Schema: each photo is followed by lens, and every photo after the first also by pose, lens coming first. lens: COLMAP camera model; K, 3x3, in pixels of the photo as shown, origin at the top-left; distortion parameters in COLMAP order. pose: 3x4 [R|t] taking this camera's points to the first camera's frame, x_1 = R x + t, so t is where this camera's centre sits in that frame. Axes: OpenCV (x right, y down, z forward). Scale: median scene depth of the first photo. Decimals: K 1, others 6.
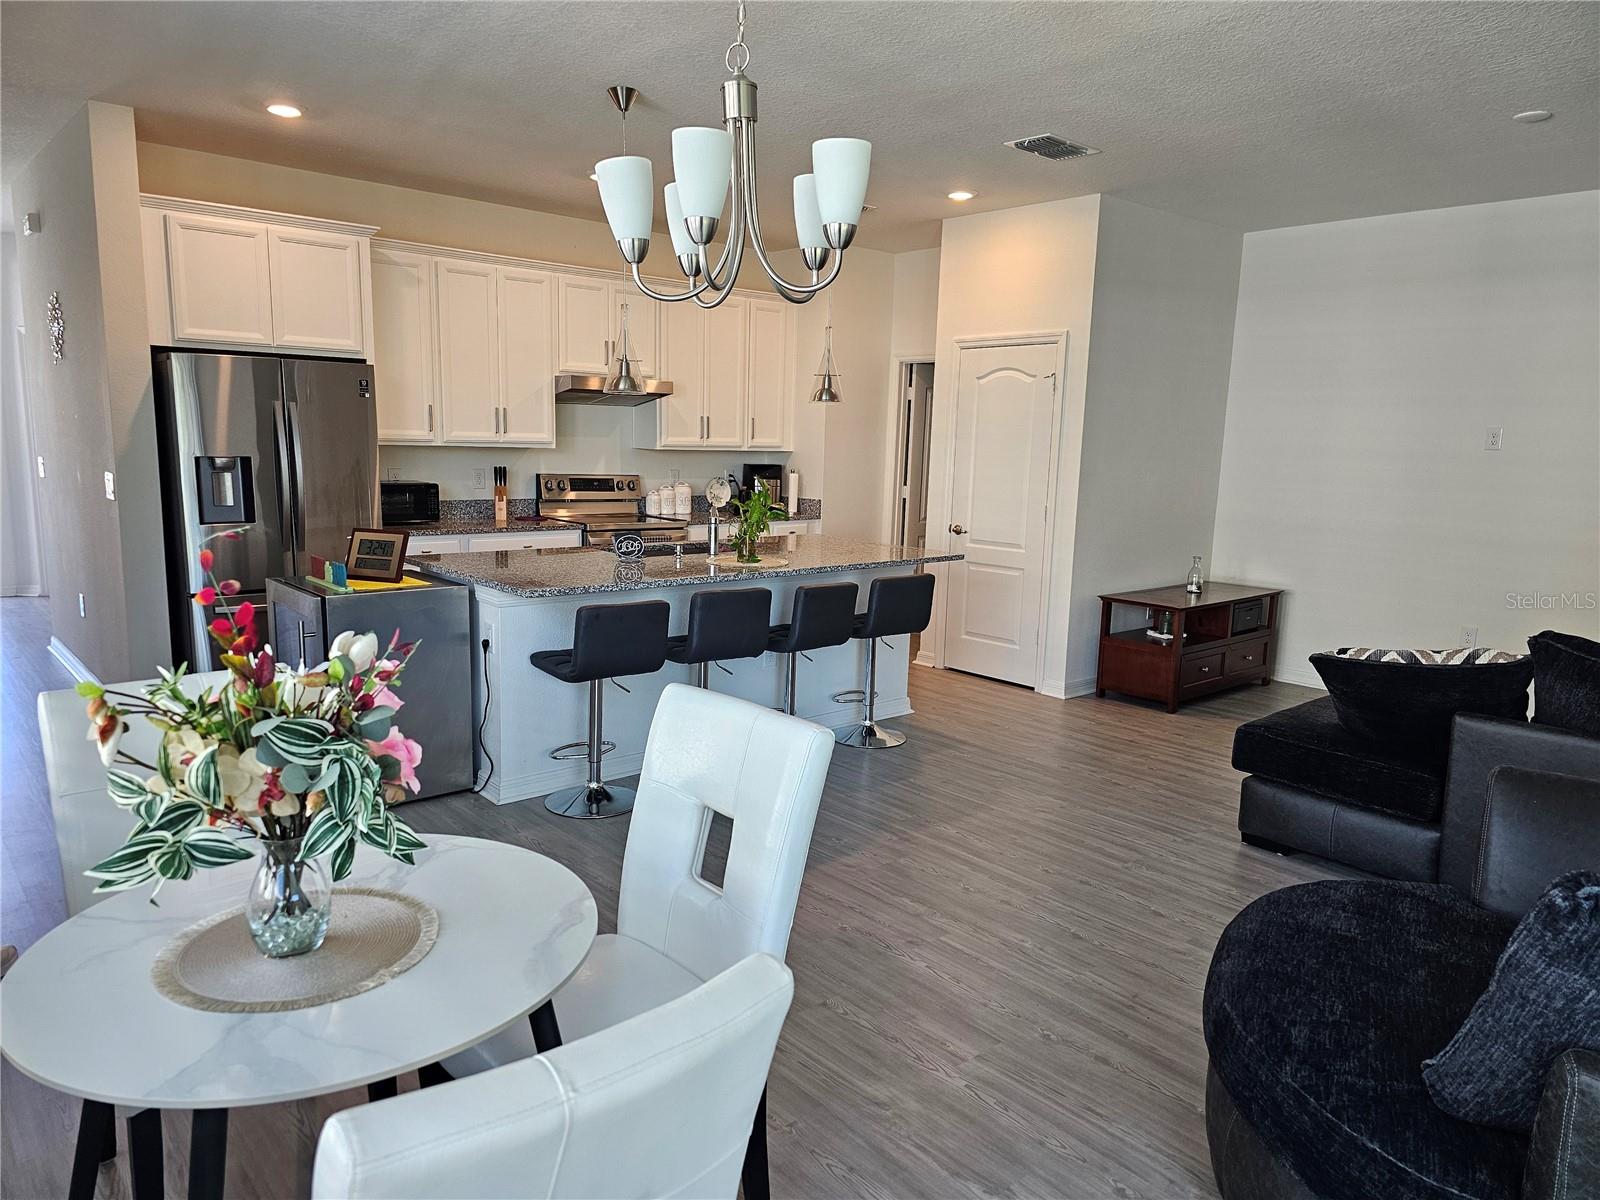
lens RADIAL K [[1068.5, 0, 780.1], [0, 1068.5, 606.2], [0, 0, 1]] dist [0.069279, -0.076585]
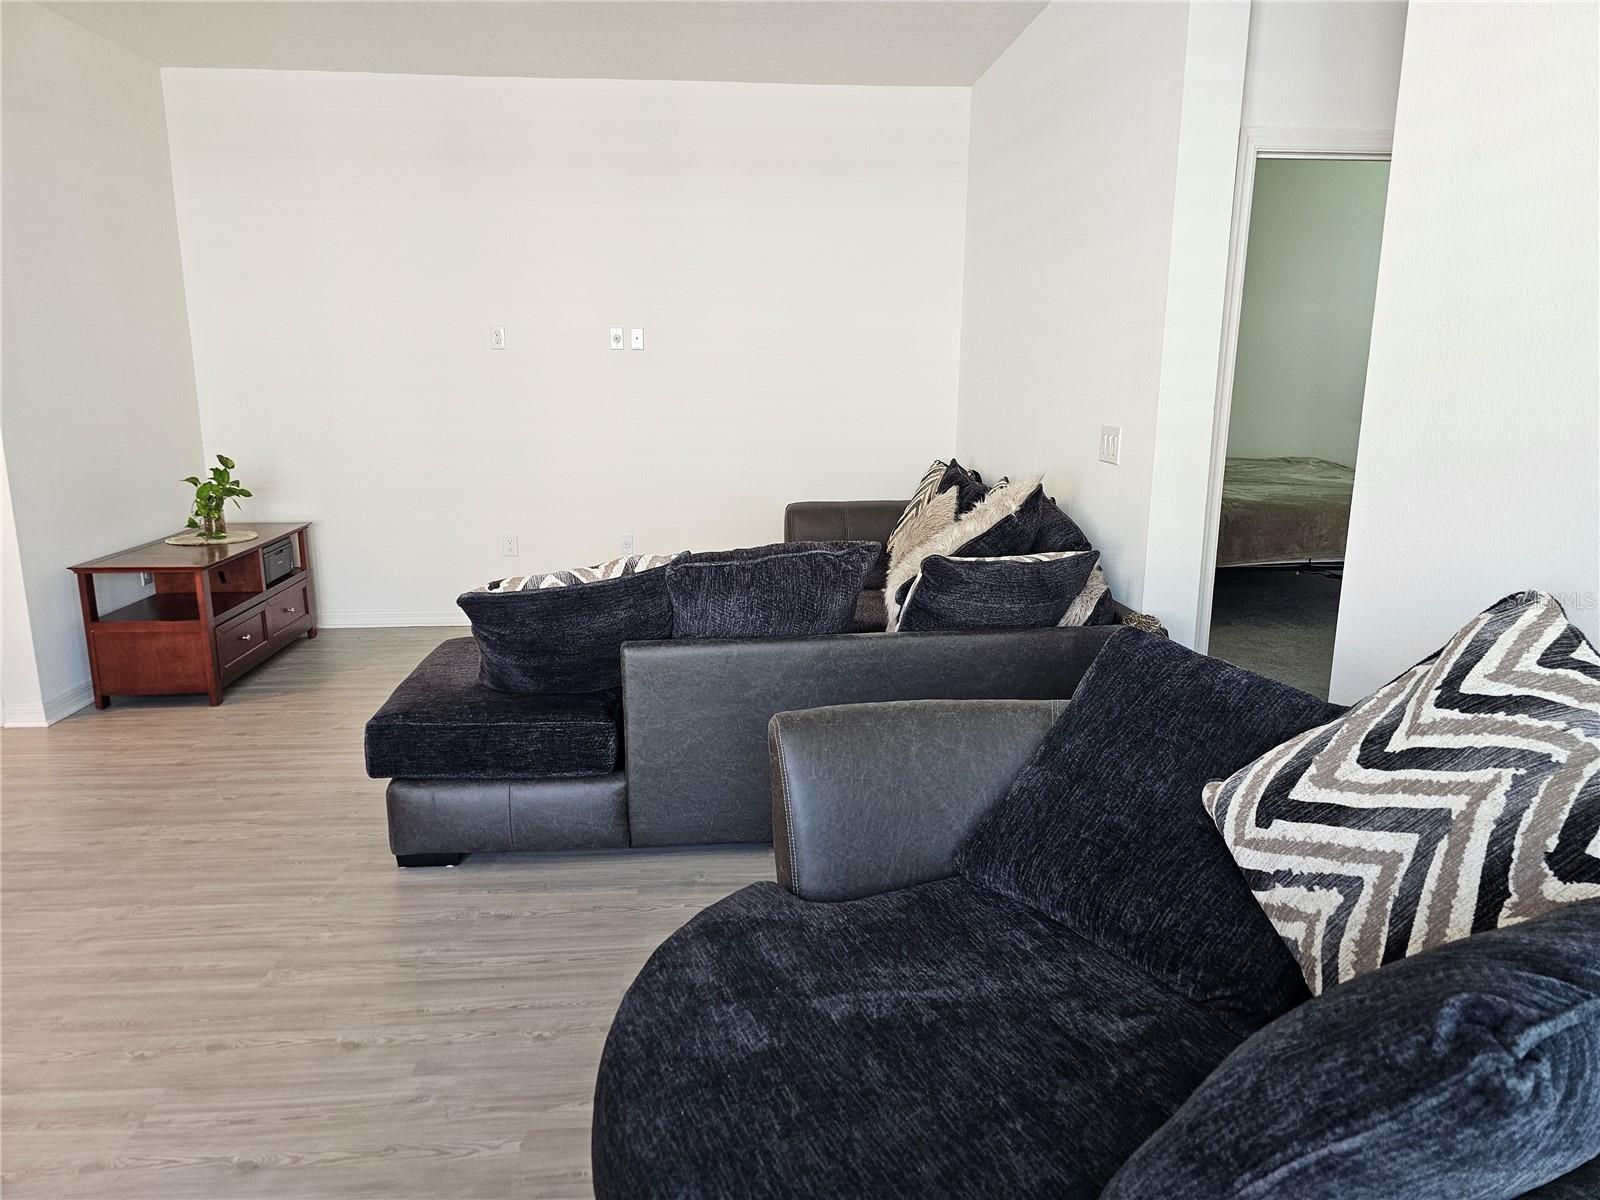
lens RADIAL K [[1071.4, 0, 794.4], [0, 1071.4, 596.4], [0, 0, 1]] dist [0.063195, -0.065472]
pose [[0.596741, -0.193531, 0.778746, 0.039082], [0.142242, 0.980623, 0.134703, -0.027945], [-0.789726, 0.030388, 0.612707, 0.297659]]
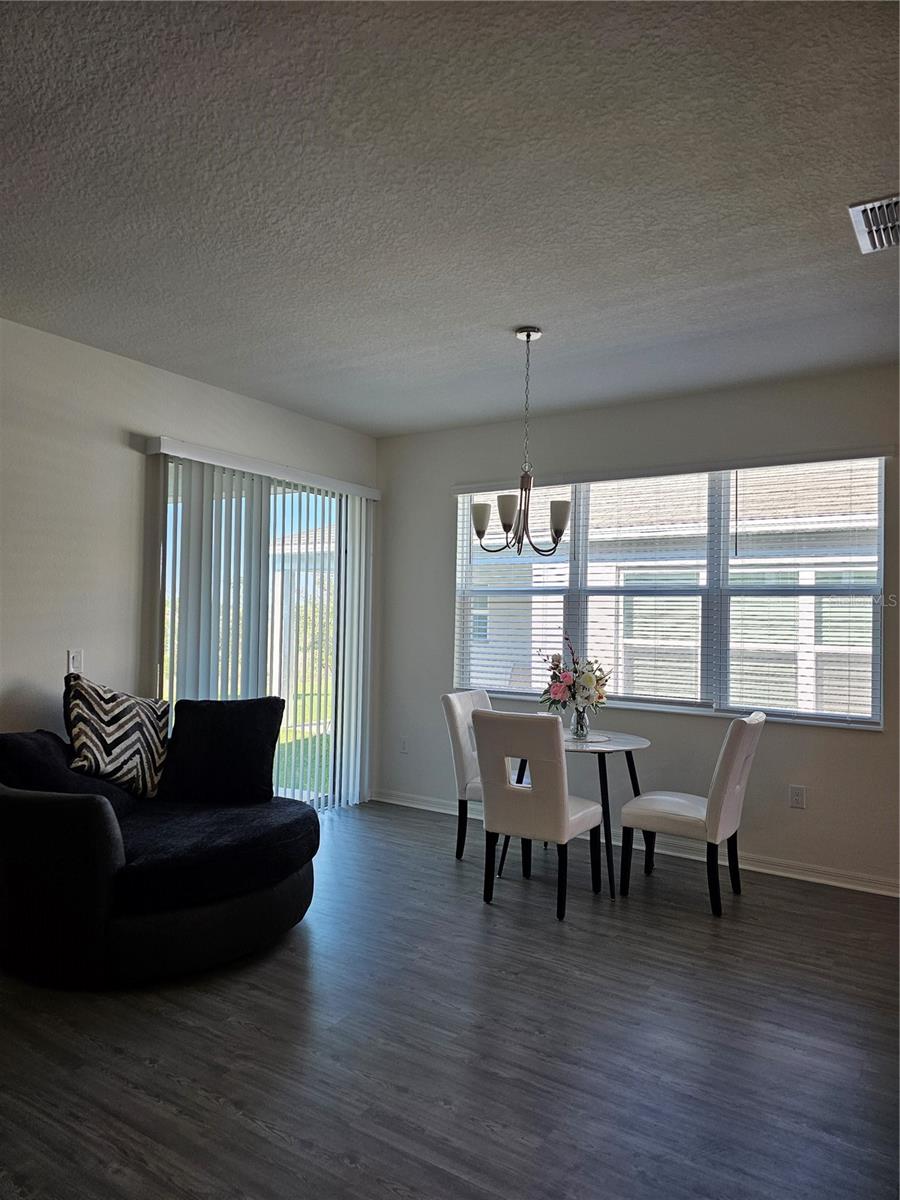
lens RADIAL K [[813.8, 0, 450.0], [0, 813.8, 600.0], [0, 0, 1]] dist [0.071972, -0.065329]
pose [[-0.959251, -0.048679, -0.278329, 0.315203], [-0.090539, 0.986063, 0.139581, -0.198011], [0.267656, 0.159093, -0.950289, 1.312951]]
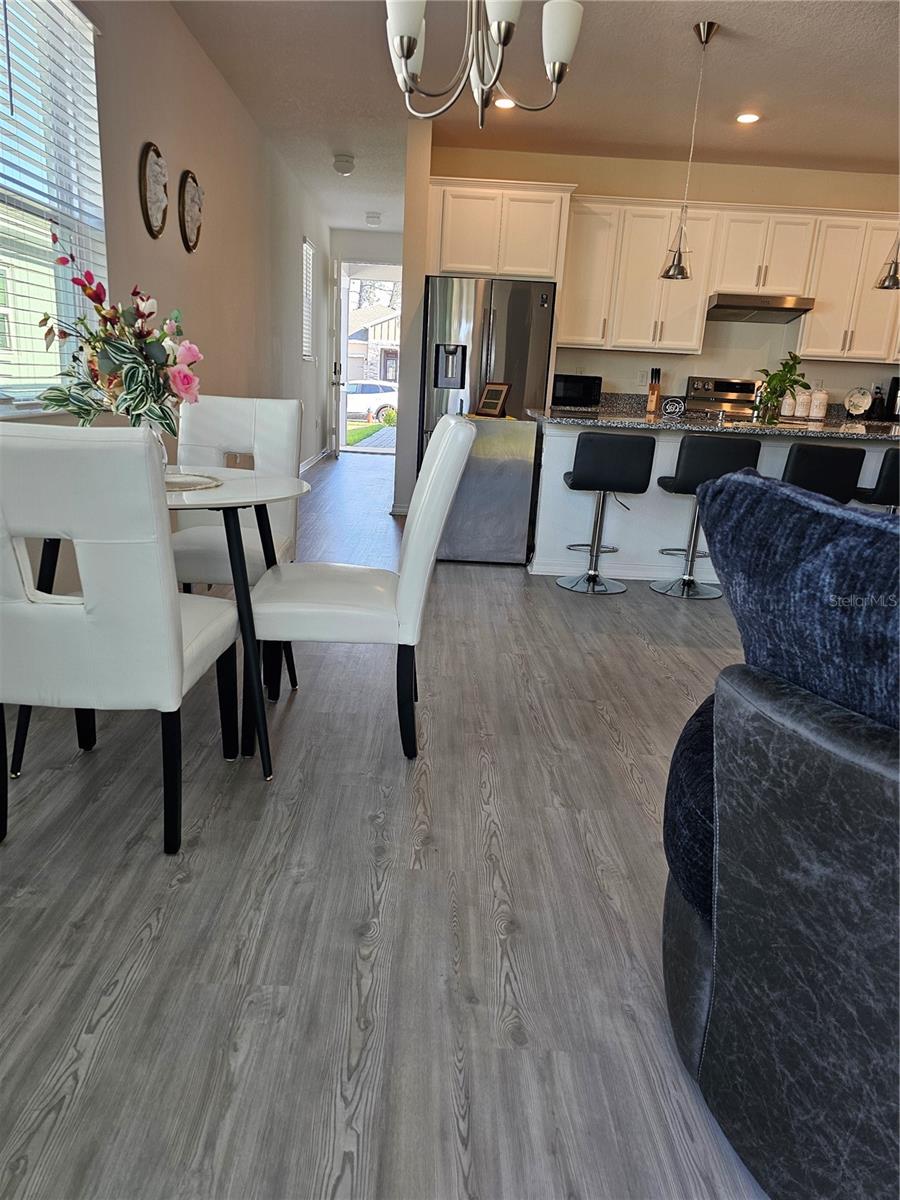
lens RADIAL K [[801.3, 0, 437.6], [0, 801.3, 593.5], [0, 0, 1]] dist [0.069279, -0.076585]
pose [[0.758881, 0.180173, -0.625809, 0.324616], [-0.136975, 0.983630, 0.117090, 0.099229], [0.636661, -0.003138, 0.771138, 0.078349]]
